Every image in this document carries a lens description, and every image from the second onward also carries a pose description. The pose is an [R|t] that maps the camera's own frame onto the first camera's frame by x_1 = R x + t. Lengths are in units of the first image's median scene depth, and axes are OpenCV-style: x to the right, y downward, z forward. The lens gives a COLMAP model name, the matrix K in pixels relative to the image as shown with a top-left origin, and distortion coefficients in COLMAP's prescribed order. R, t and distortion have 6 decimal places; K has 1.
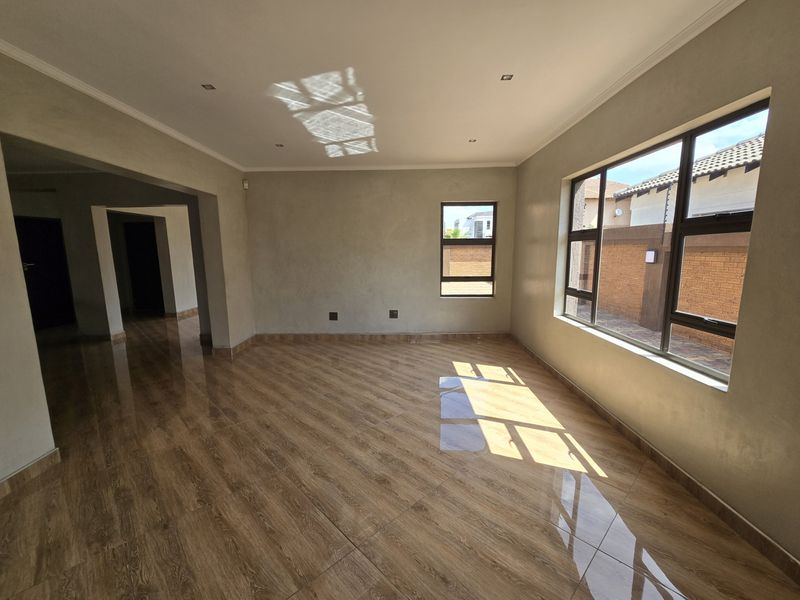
lens RADIAL K [[327.7, 0, 400.0], [0, 327.7, 300.0], [0, 0, 1]] dist [-0.000944, -0.000080]
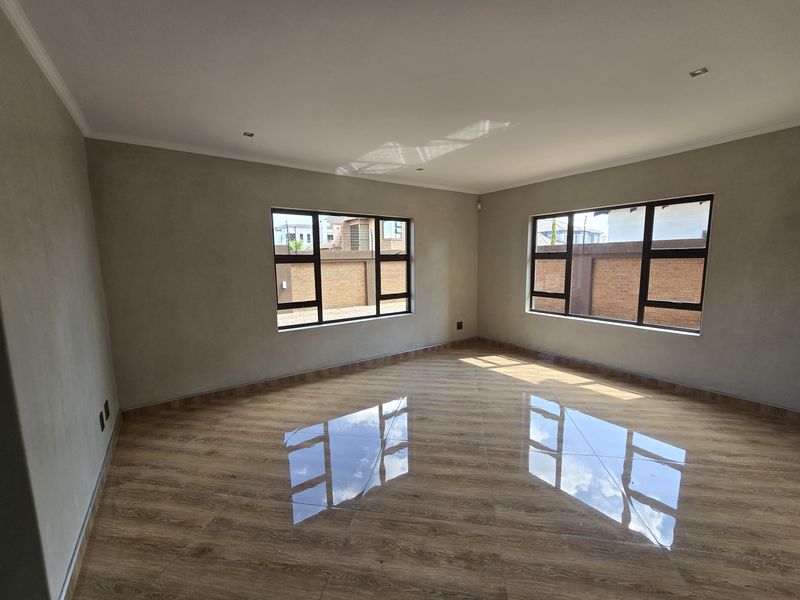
lens RADIAL K [[338.8, 0, 400.0], [0, 338.8, 300.0], [0, 0, 1]] dist [0.025687, -0.000016]
pose [[0.812395, -0.058054, 0.580210, -0.837664], [0.077239, 0.996977, -0.008394, -0.034178], [-0.577969, 0.051634, 0.814423, 0.144595]]
